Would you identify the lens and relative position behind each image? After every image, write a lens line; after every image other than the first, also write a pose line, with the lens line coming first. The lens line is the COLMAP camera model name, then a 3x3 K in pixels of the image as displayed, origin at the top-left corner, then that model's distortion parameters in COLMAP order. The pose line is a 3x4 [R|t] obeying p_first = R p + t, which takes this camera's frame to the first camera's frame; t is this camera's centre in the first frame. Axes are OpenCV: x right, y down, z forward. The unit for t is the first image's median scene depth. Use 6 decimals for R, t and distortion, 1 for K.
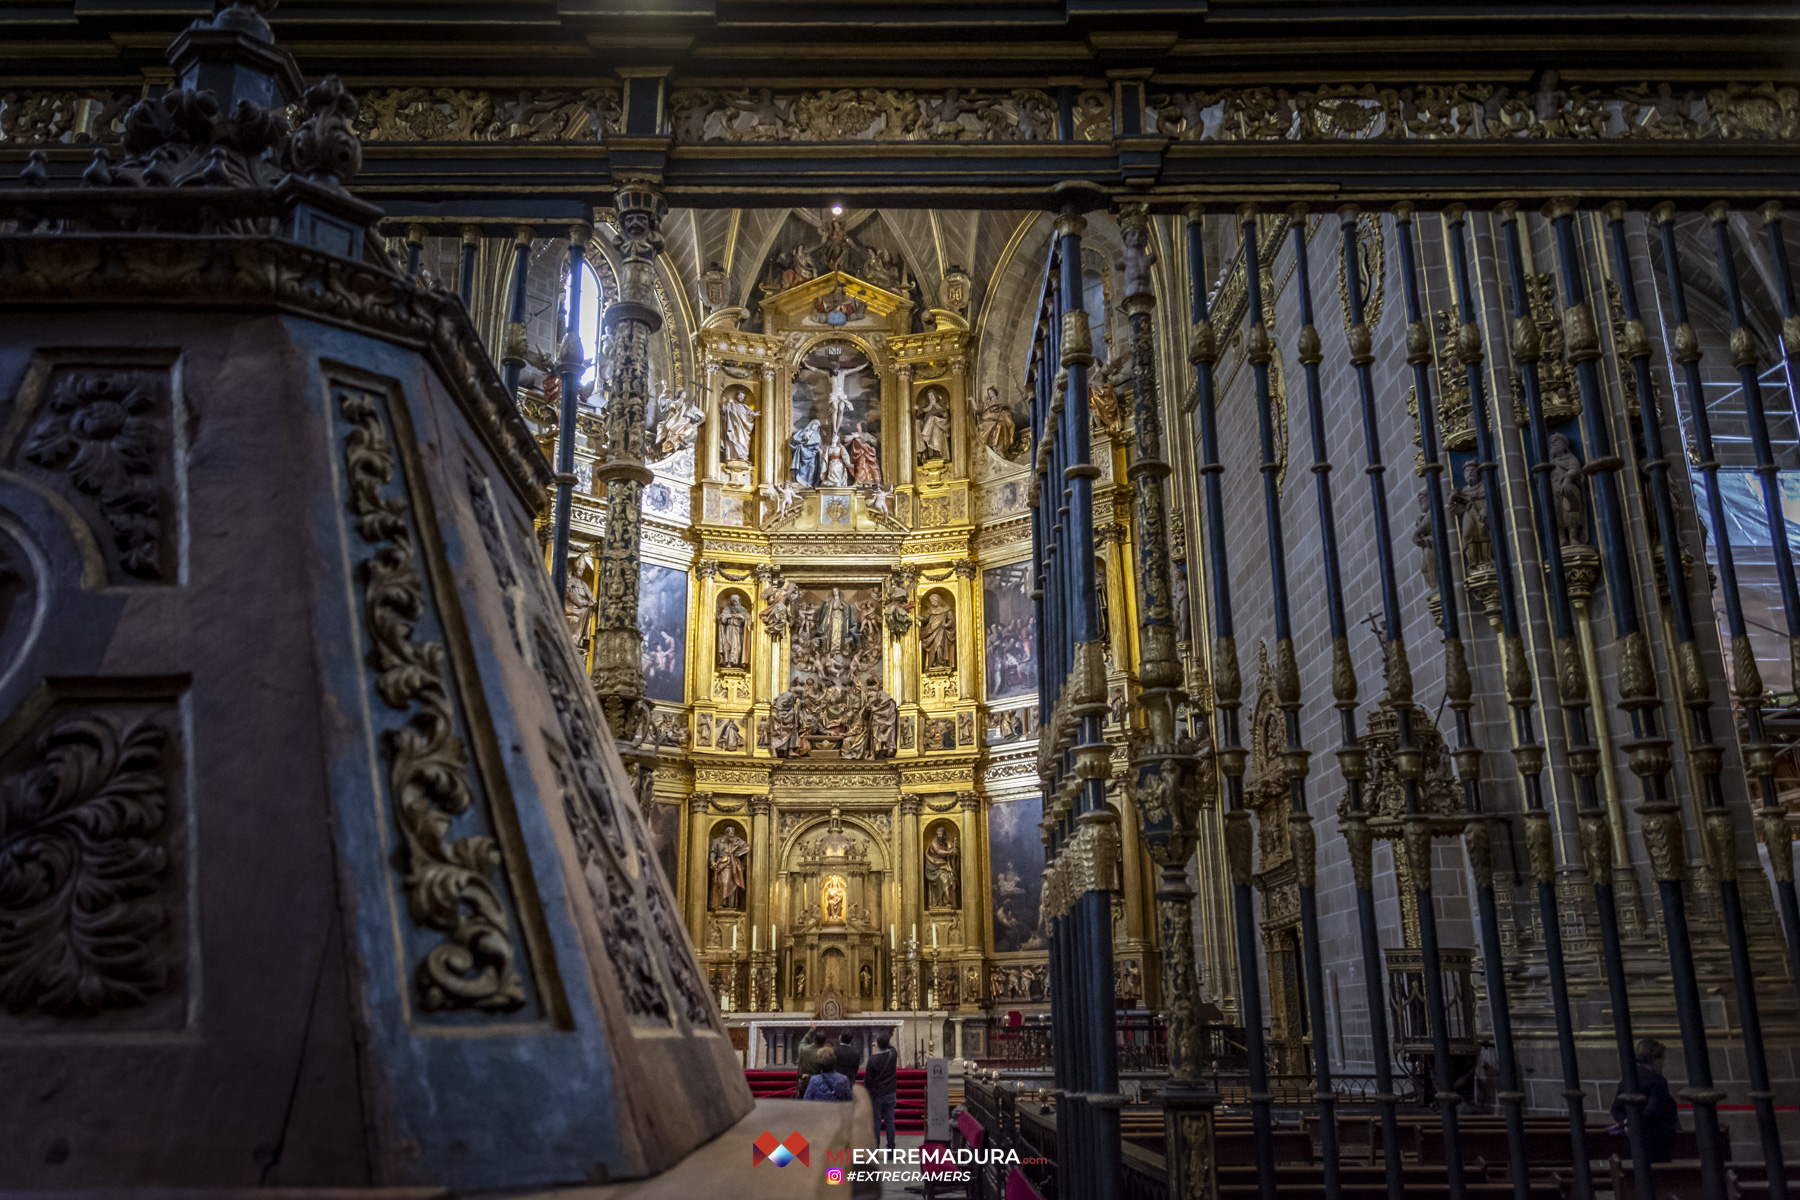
lens RADIAL K [[1400.9, 0, 880.9], [0, 1400.9, 611.6], [0, 0, 1]] dist [0.027291, -0.024101]
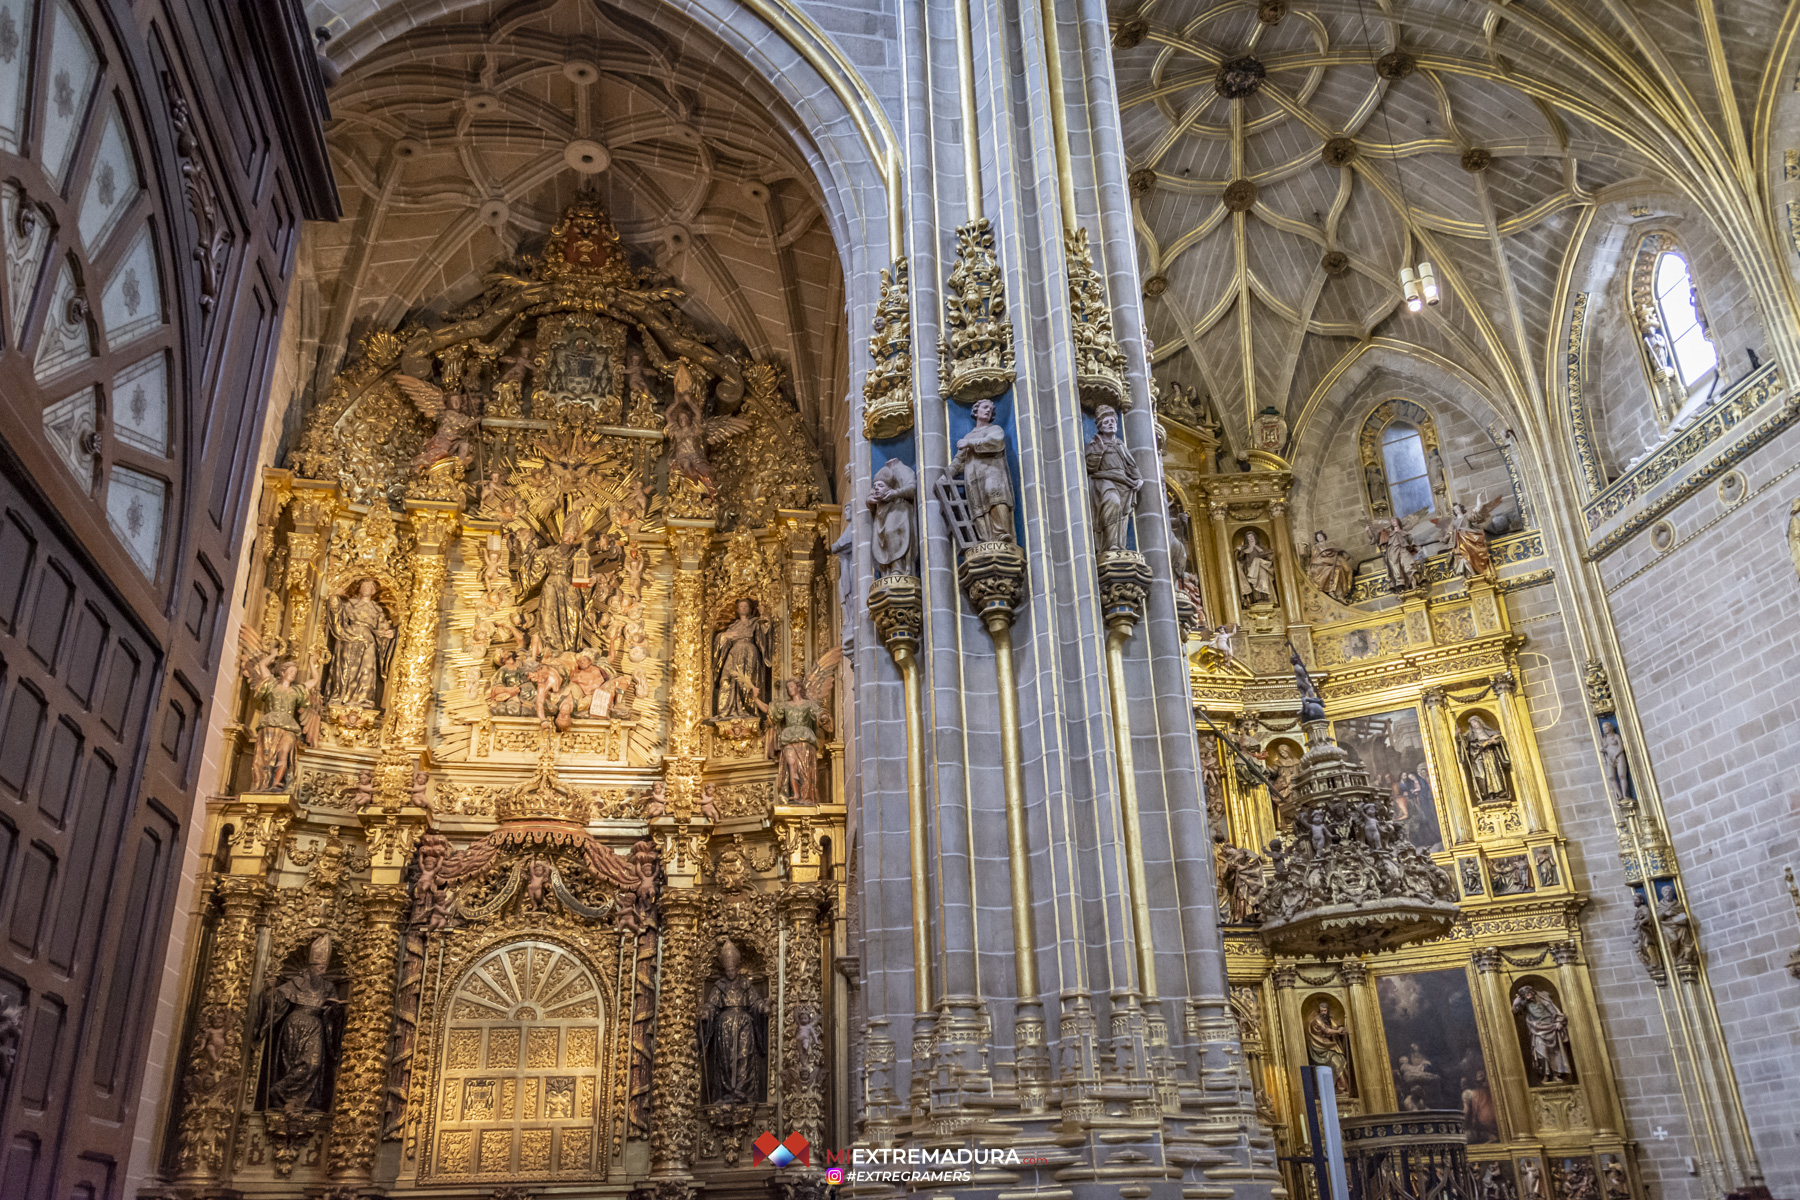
lens RADIAL K [[1400.9, 0, 898.5], [0, 1400.9, 611.3], [0, 0, 1]] dist [0.027291, -0.024101]
pose [[0.988270, 0.051857, 0.143645, -0.352147], [-0.031465, 0.989544, -0.140758, 0.038978], [-0.149442, 0.134587, 0.979568, 0.117335]]
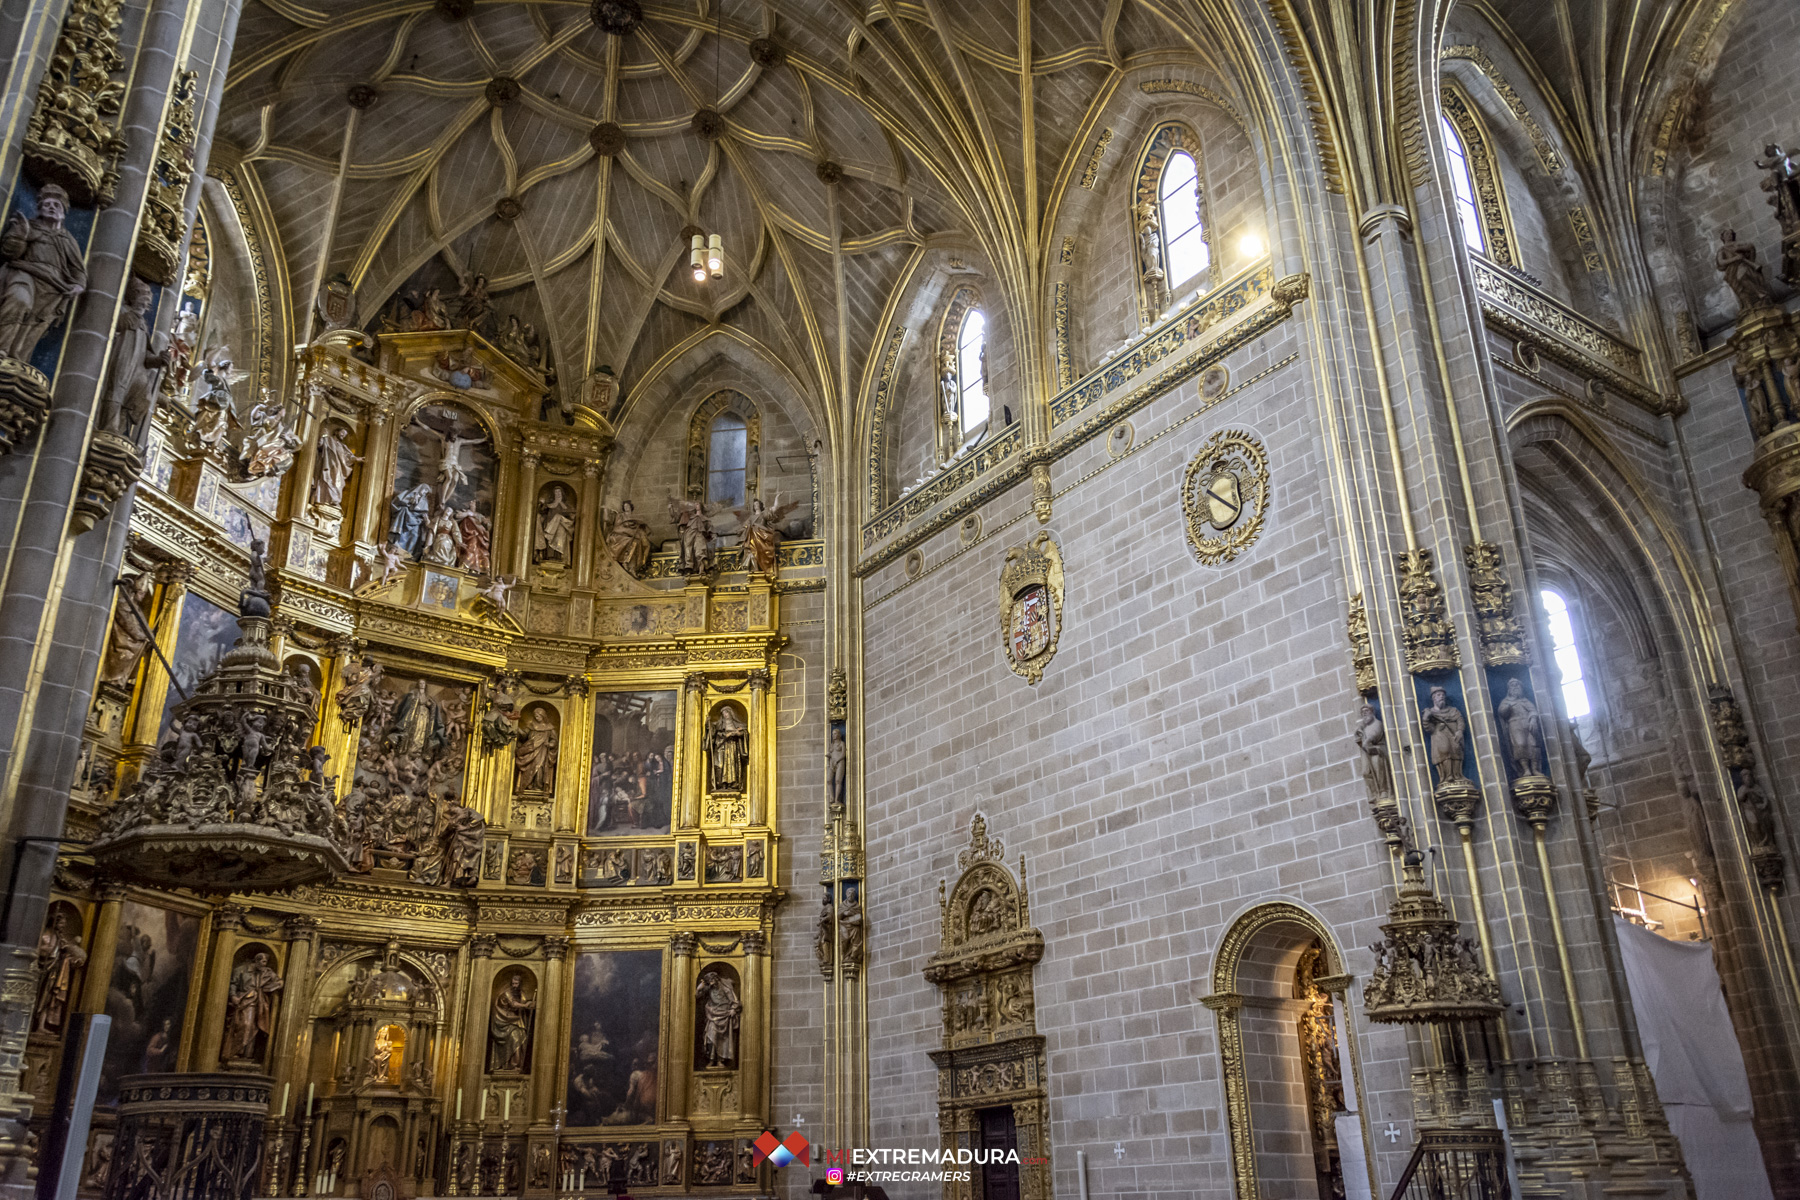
lens RADIAL K [[1400.9, 0, 900.2], [0, 1400.9, 611.9], [0, 0, 1]] dist [0.027291, -0.024101]
pose [[0.829317, 0.218658, 0.514220, -0.244554], [-0.154220, 0.974080, -0.165479, 0.040358], [-0.537075, 0.057932, 0.841543, 0.123600]]
